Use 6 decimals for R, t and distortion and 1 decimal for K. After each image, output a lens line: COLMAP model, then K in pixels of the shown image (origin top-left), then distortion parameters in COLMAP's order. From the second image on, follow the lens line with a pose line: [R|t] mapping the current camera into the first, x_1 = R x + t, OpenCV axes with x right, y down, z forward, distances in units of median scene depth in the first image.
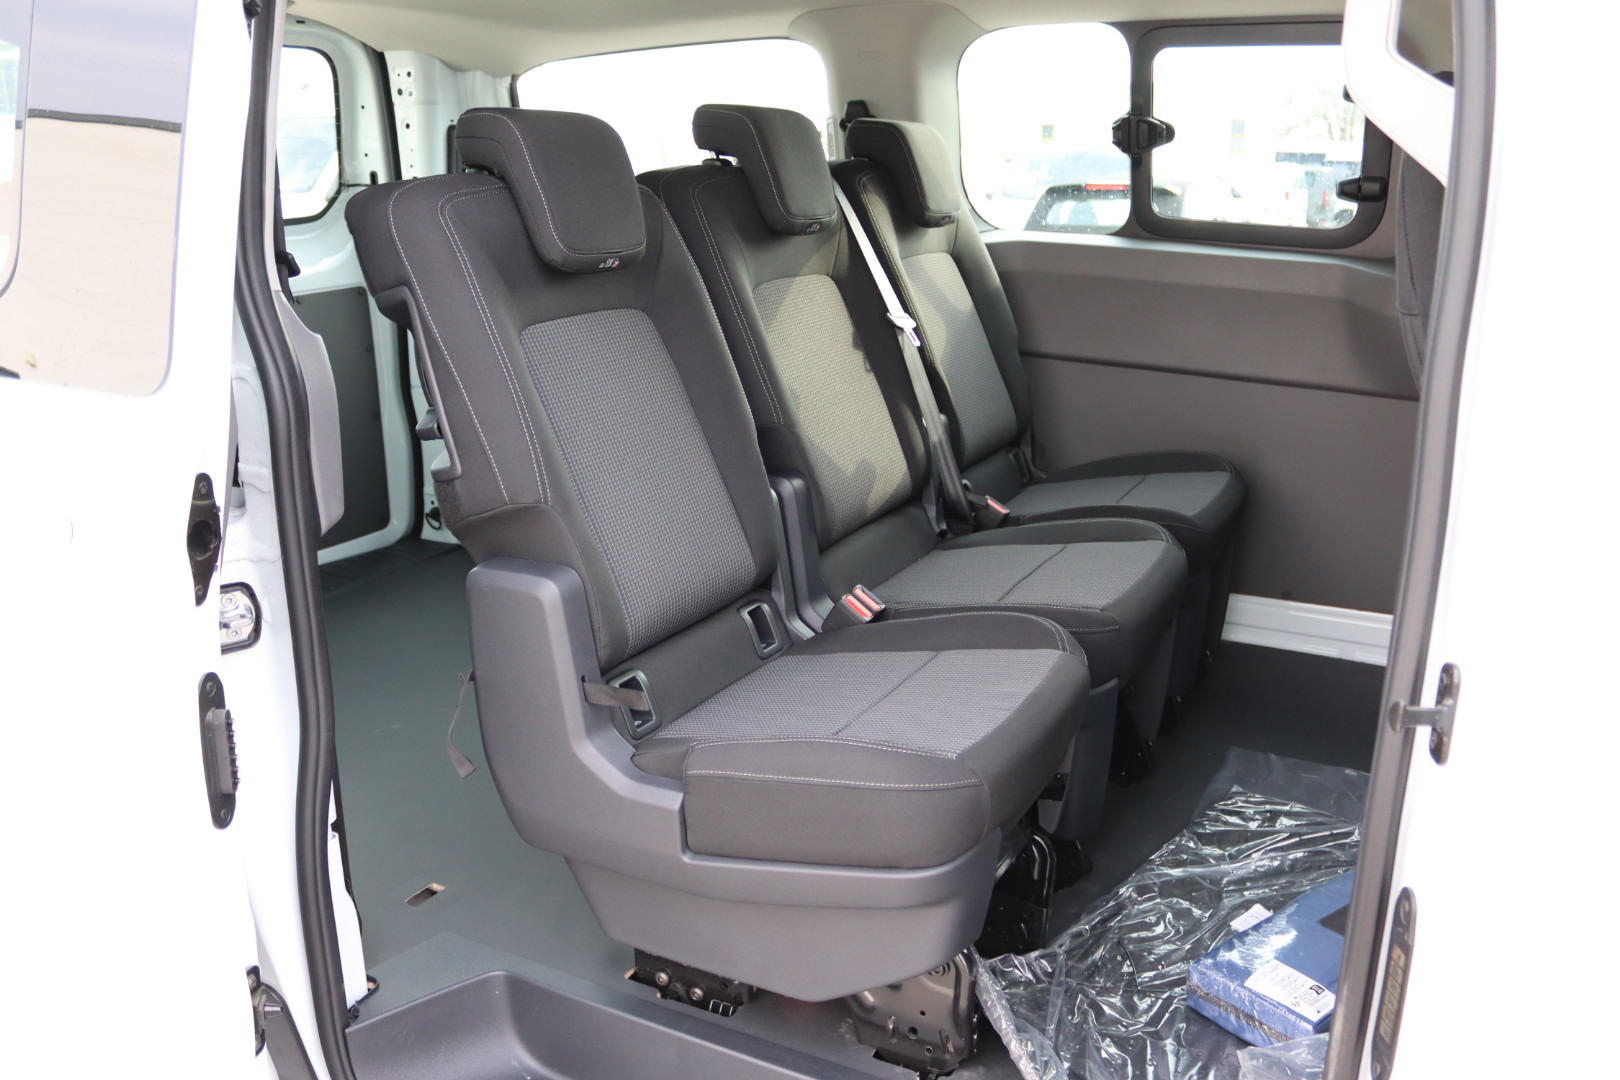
lens RADIAL K [[1348.6, 0, 810.0], [0, 1348.6, 540.0], [0, 0, 1]] dist [-0.161635, 0.138949]
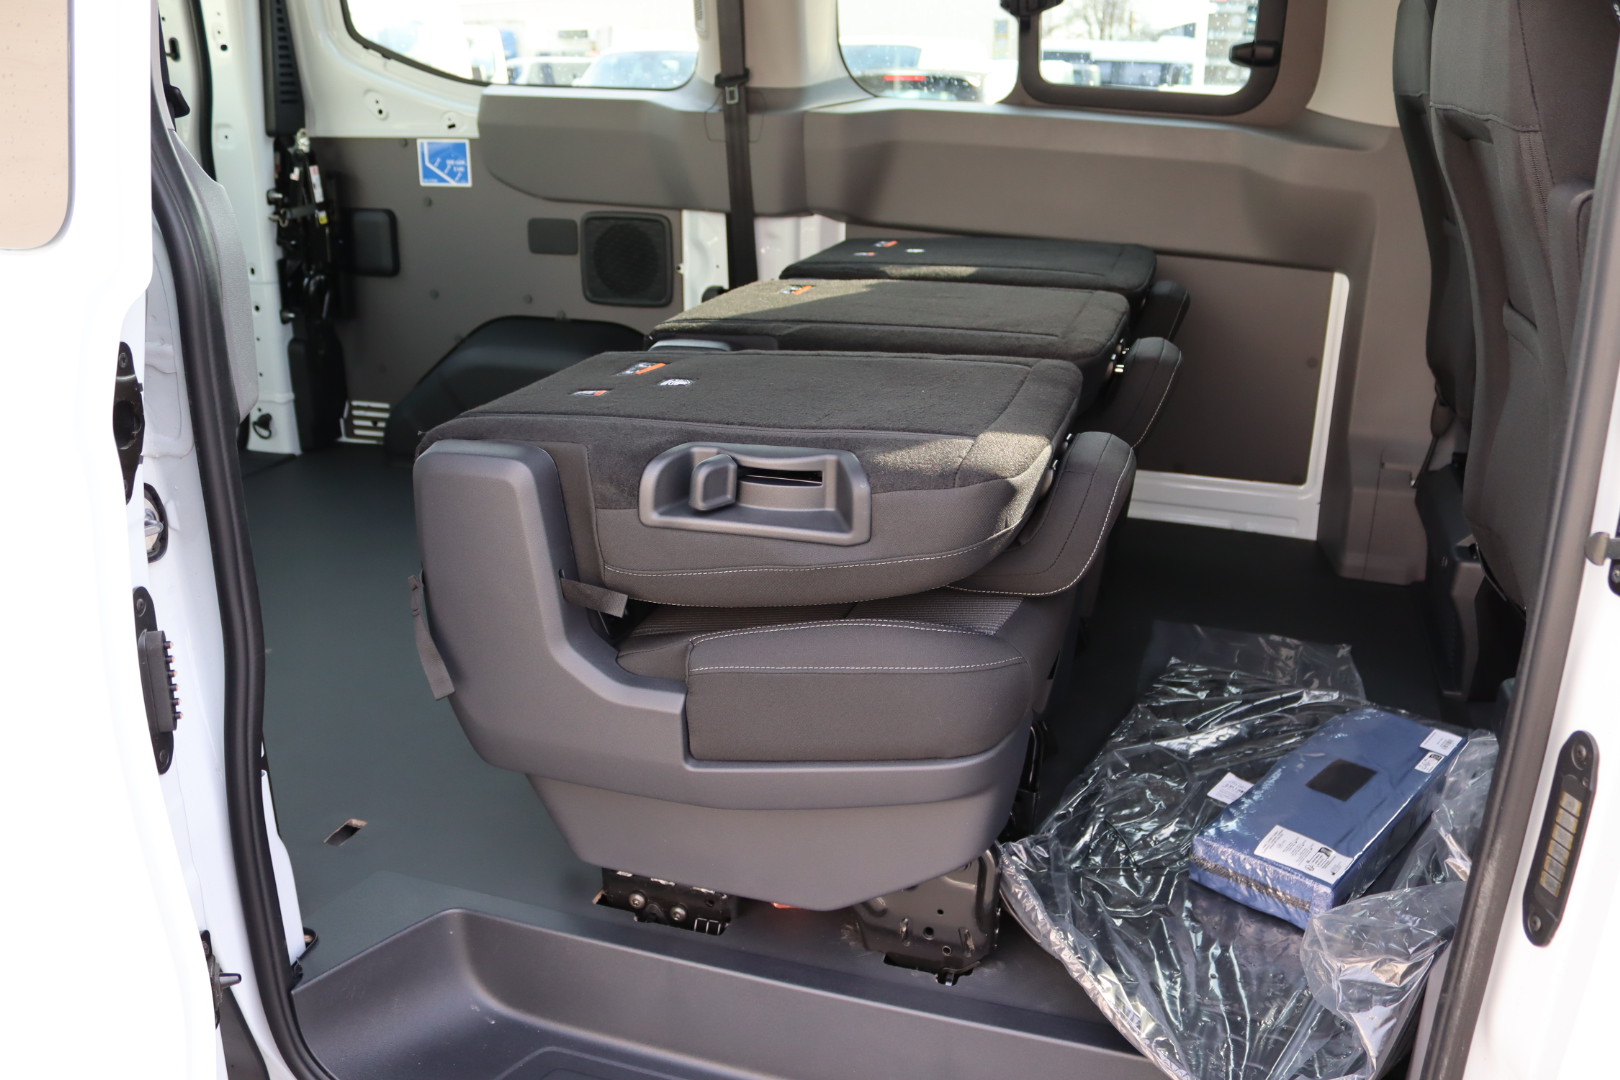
lens RADIAL K [[1343.1, 0, 810.0], [0, 1343.1, 540.0], [0, 0, 1]] dist [-0.155850, 0.135728]
pose [[0.985367, -0.048265, 0.163472, -0.123061], [0.036791, 0.996689, 0.072508, 0.019586], [-0.166430, -0.065433, 0.983880, 0.089655]]
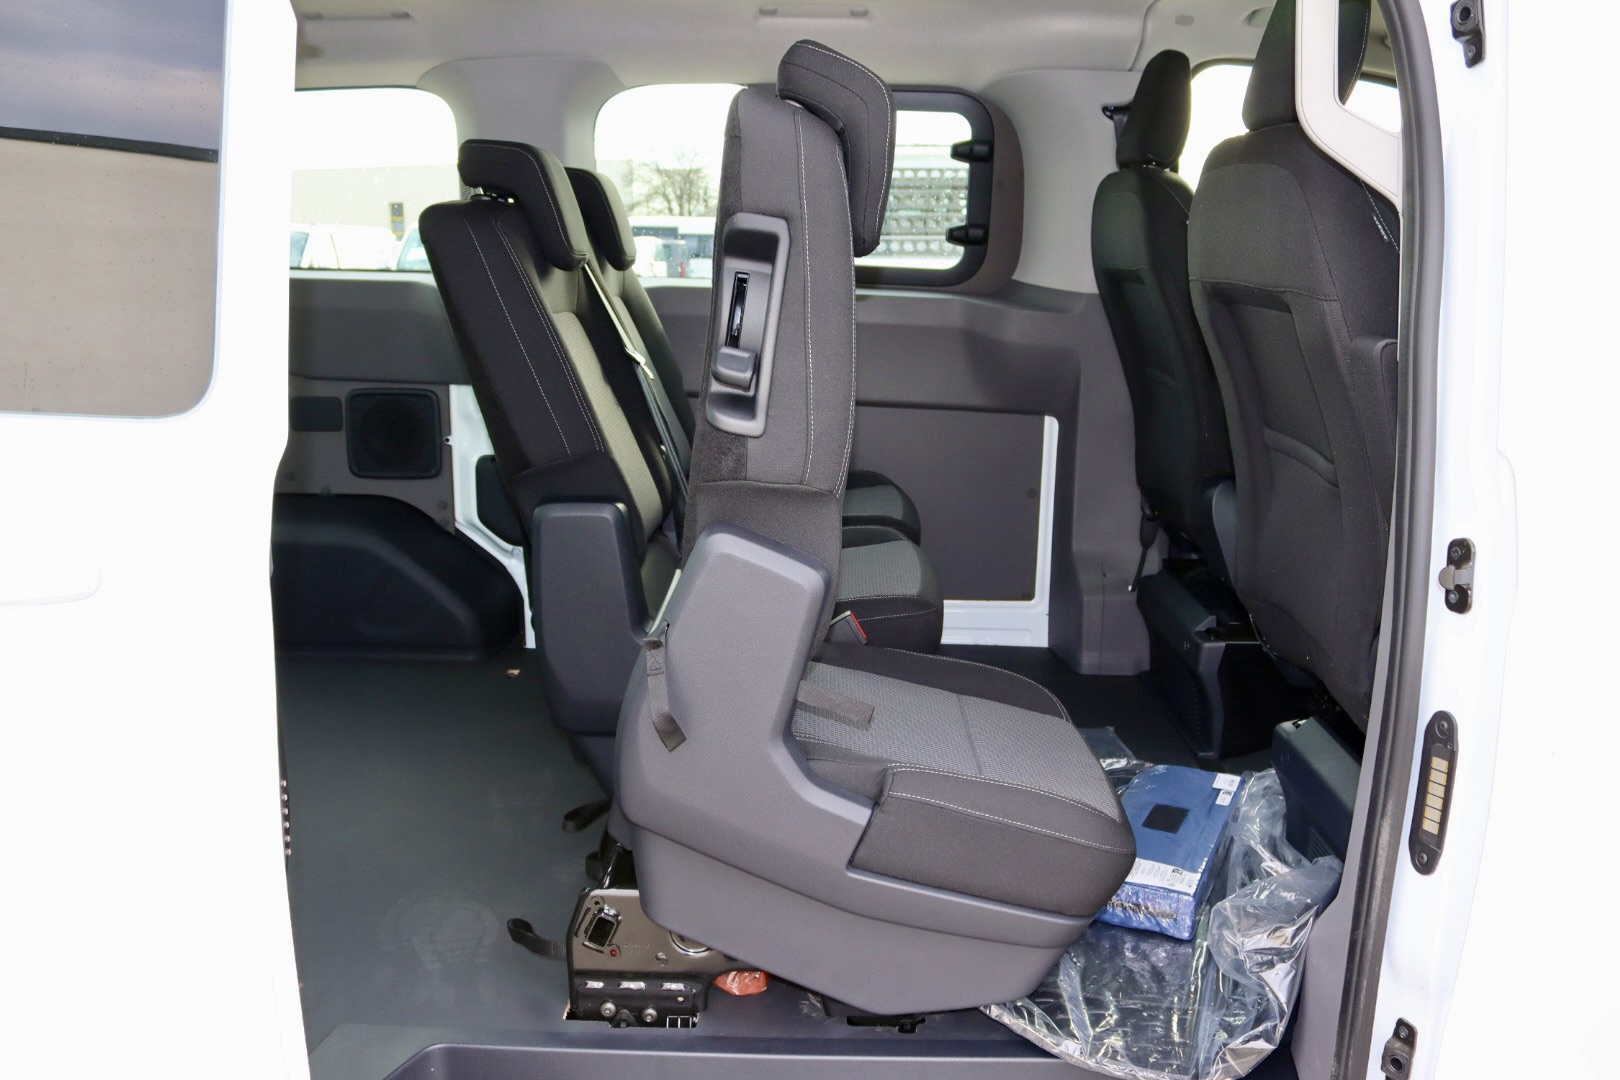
lens RADIAL K [[1368.5, 0, 806.4], [0, 1368.5, 561.9], [0, 0, 1]] dist [-0.250679, 0.609026]
pose [[0.887733, -0.091794, 0.451114, -0.381118], [0.111438, 0.993624, -0.017110, 0.034508], [-0.446667, 0.065460, 0.892303, 0.020524]]
